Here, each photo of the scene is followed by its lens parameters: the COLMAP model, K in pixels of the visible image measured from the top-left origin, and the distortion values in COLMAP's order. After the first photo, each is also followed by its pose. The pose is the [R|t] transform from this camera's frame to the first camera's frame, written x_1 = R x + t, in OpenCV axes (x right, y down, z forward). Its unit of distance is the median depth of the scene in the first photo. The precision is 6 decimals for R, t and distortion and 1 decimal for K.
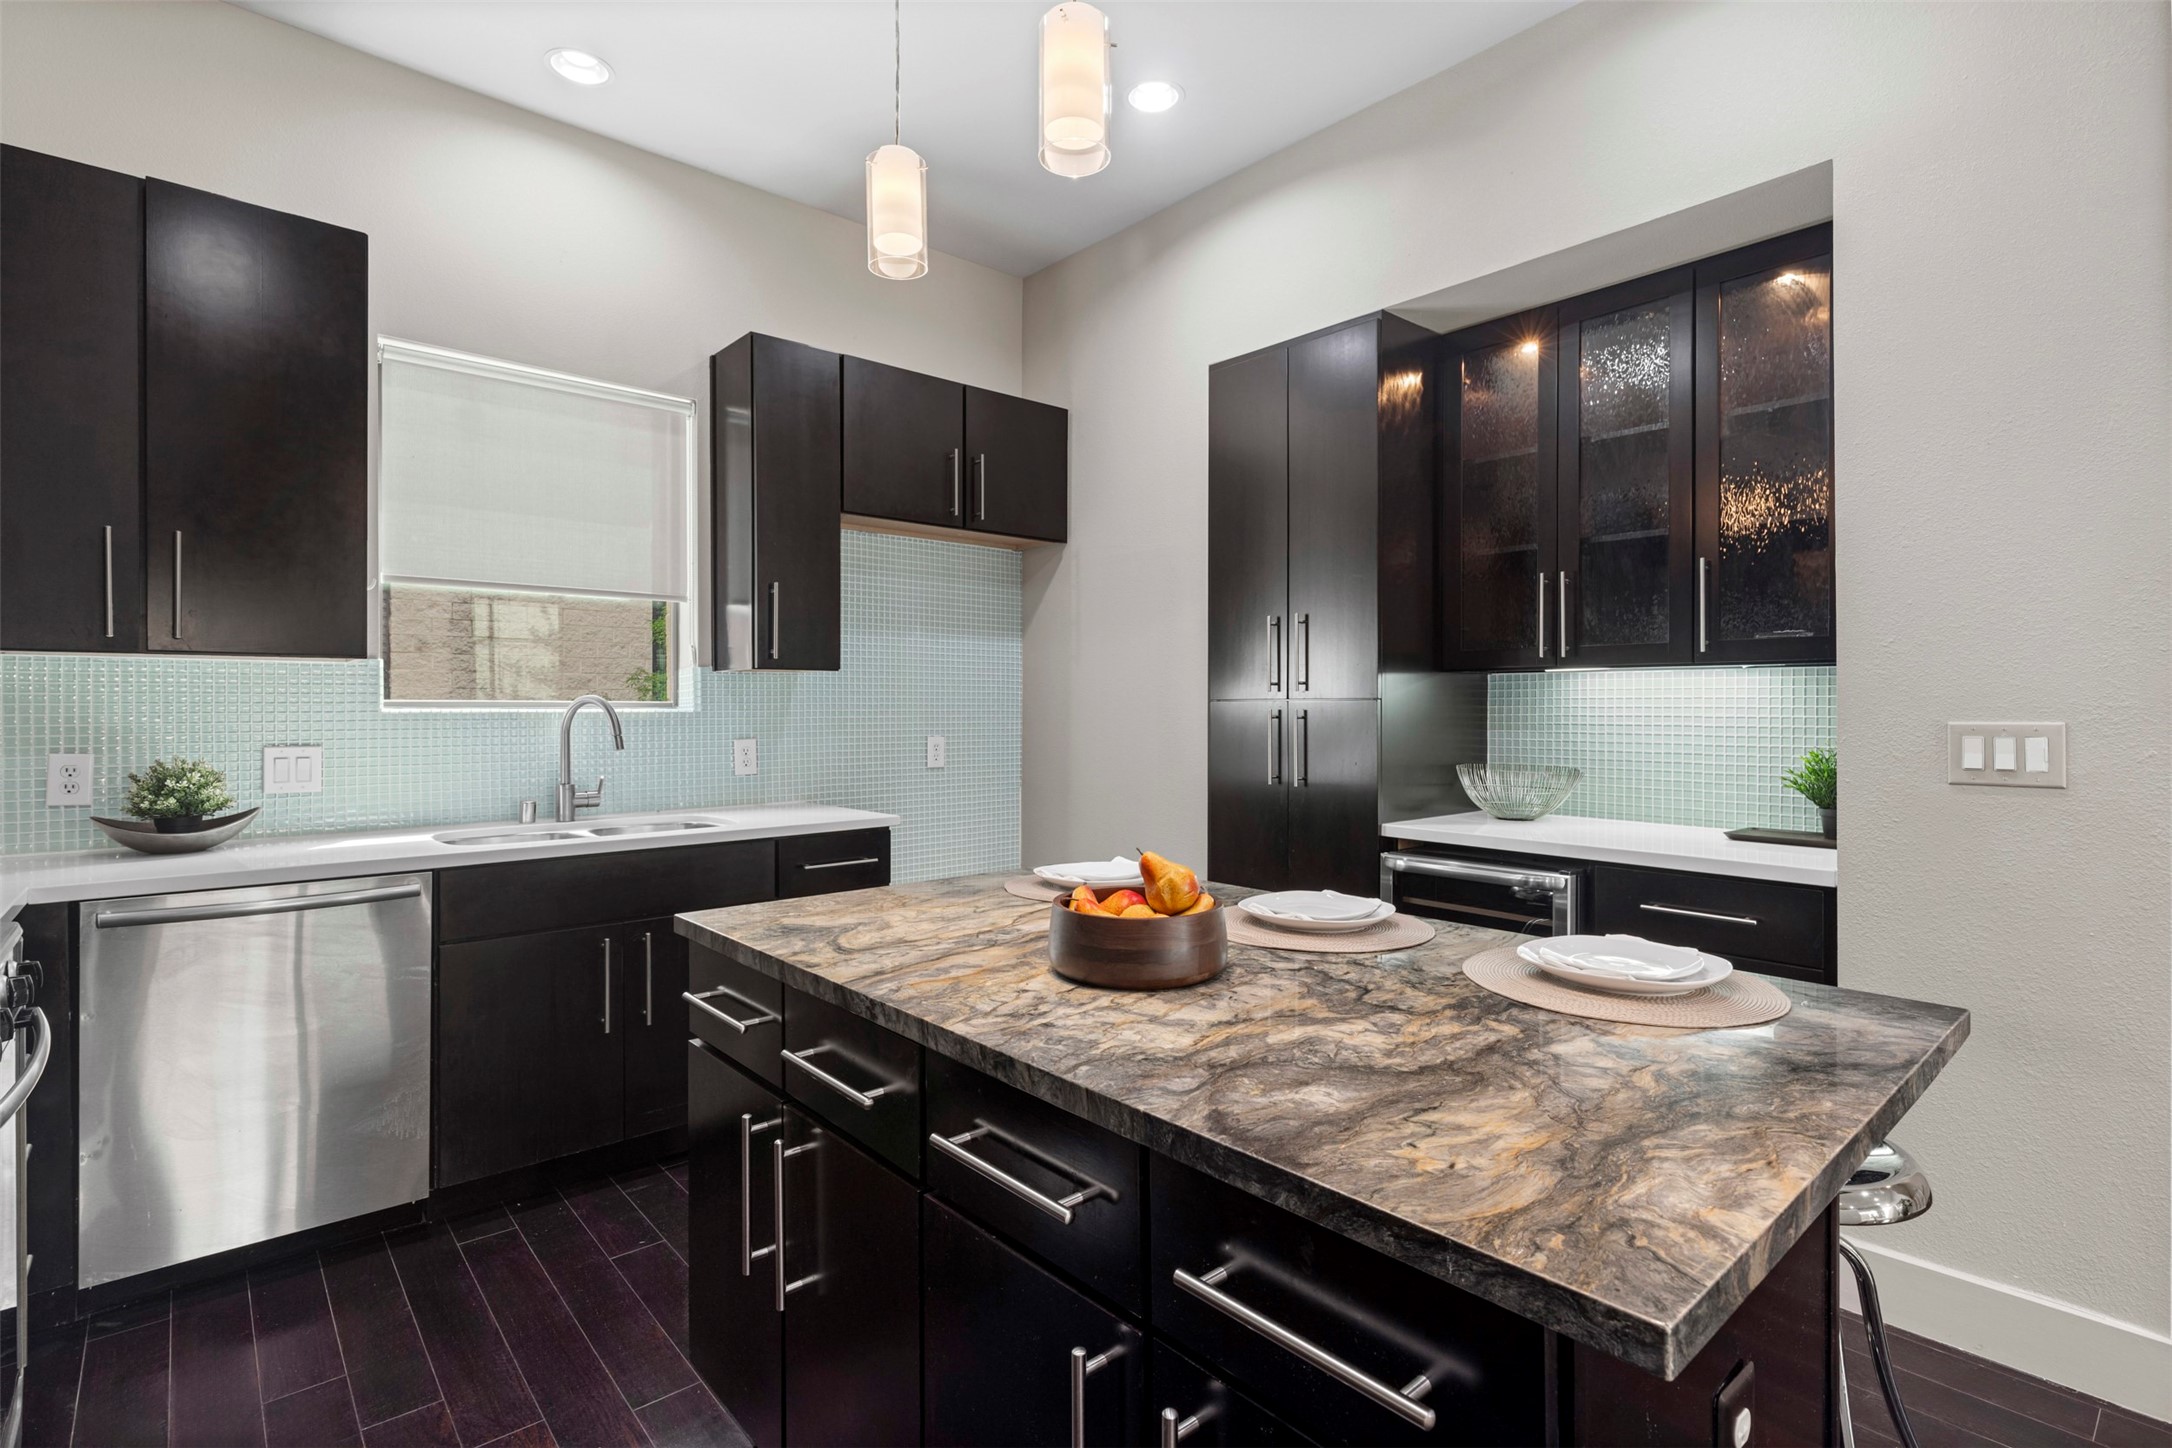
lens RADIAL K [[1031.6, 0, 1078.3], [0, 1031.6, 724.5], [0, 0, 1]] dist [0.000264, -0.001200]
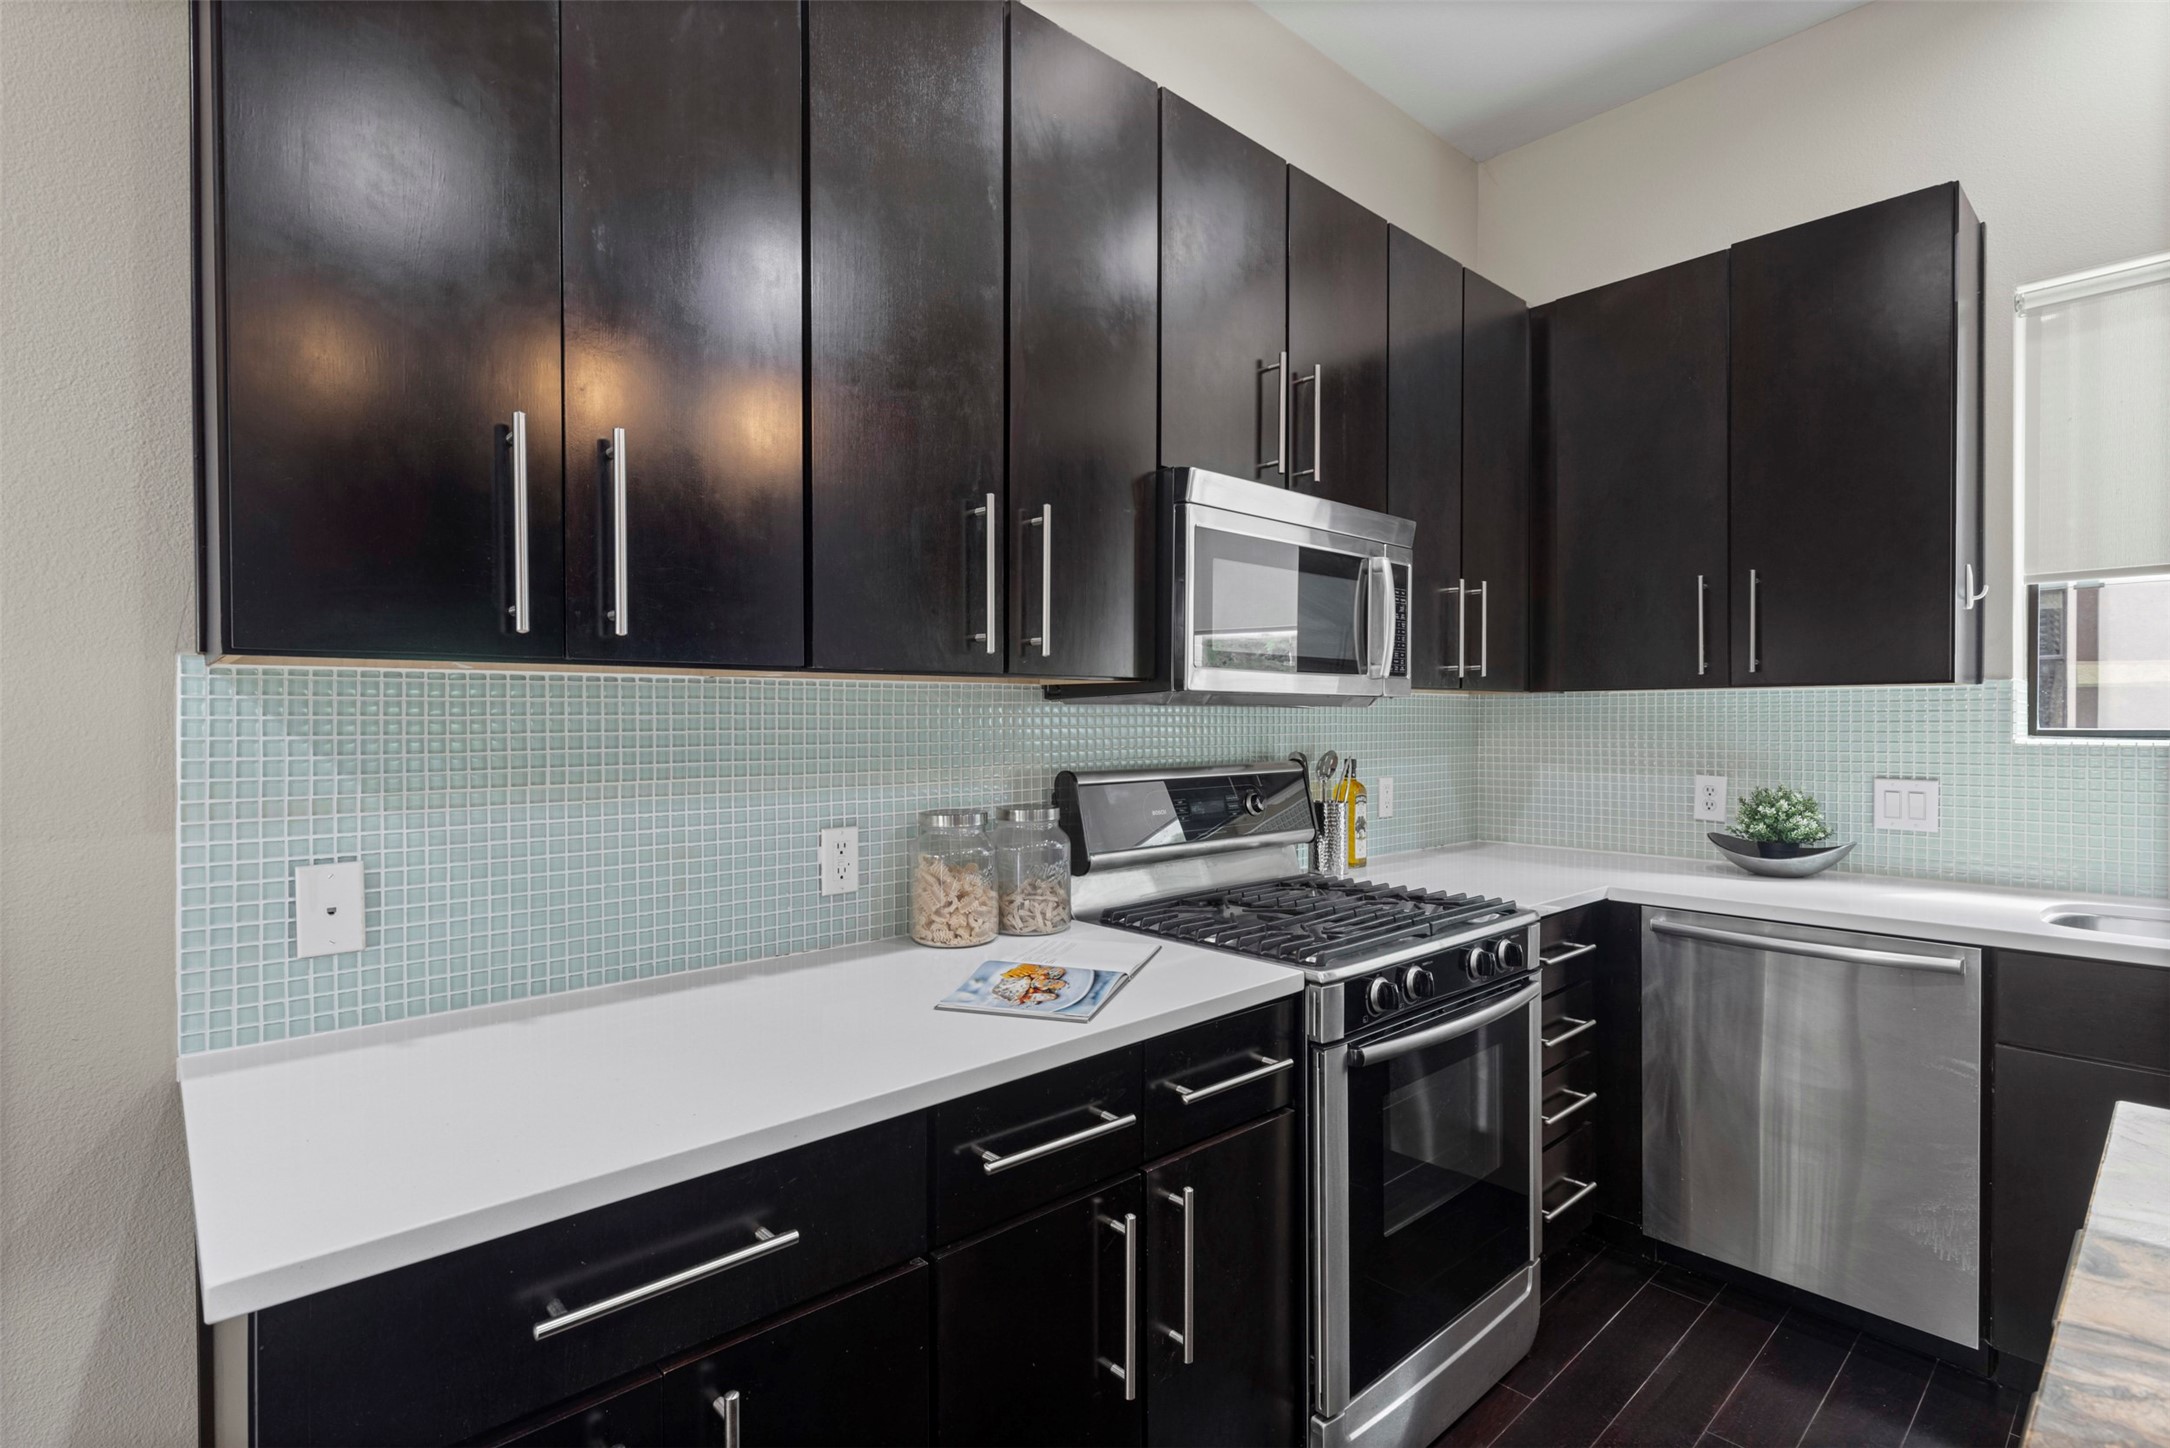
lens RADIAL K [[1030.6, 0, 1077.3], [0, 1030.6, 724.5], [0, 0, 1]] dist [0.000264, -0.001200]
pose [[0.018565, 0.007677, -0.999798, 0.156333], [-0.011106, 0.999910, 0.007471, -0.029119], [0.999766, 0.010965, 0.018648, 0.270244]]
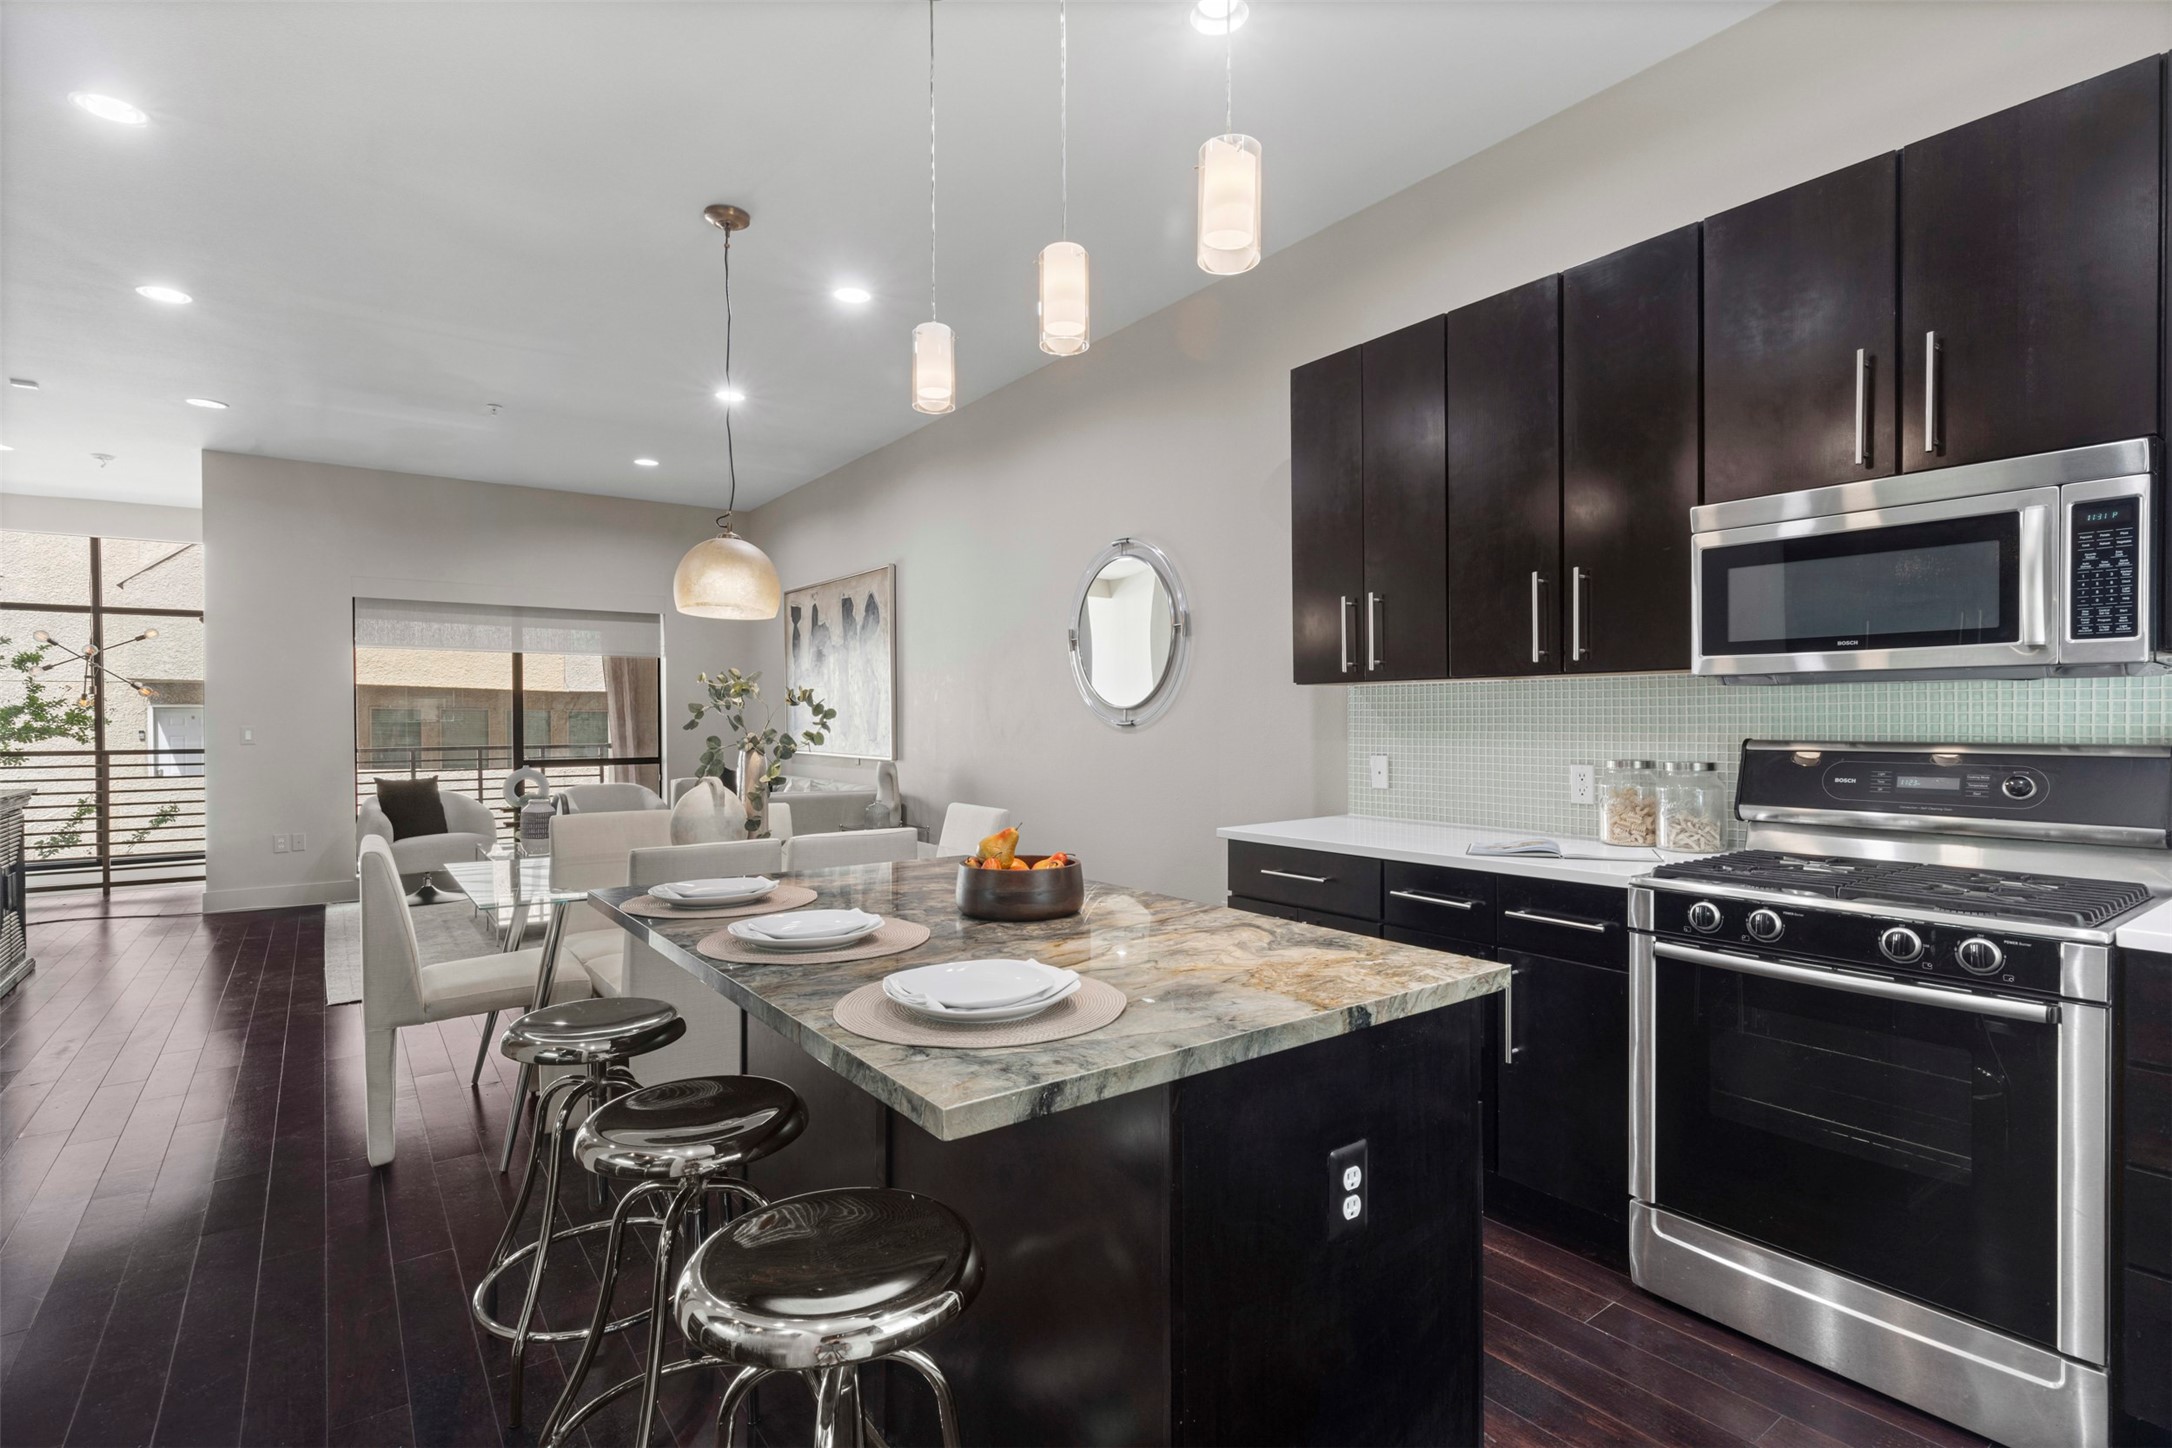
lens RADIAL K [[1031.6, 0, 1078.3], [0, 1031.6, 724.5], [0, 0, 1]] dist [0.000264, -0.001200]
pose [[-0.996182, 0.007448, 0.086985, -0.082349], [0.009354, 0.999724, 0.021533, -0.029080], [-0.086801, 0.022265, -0.995977, 1.394447]]
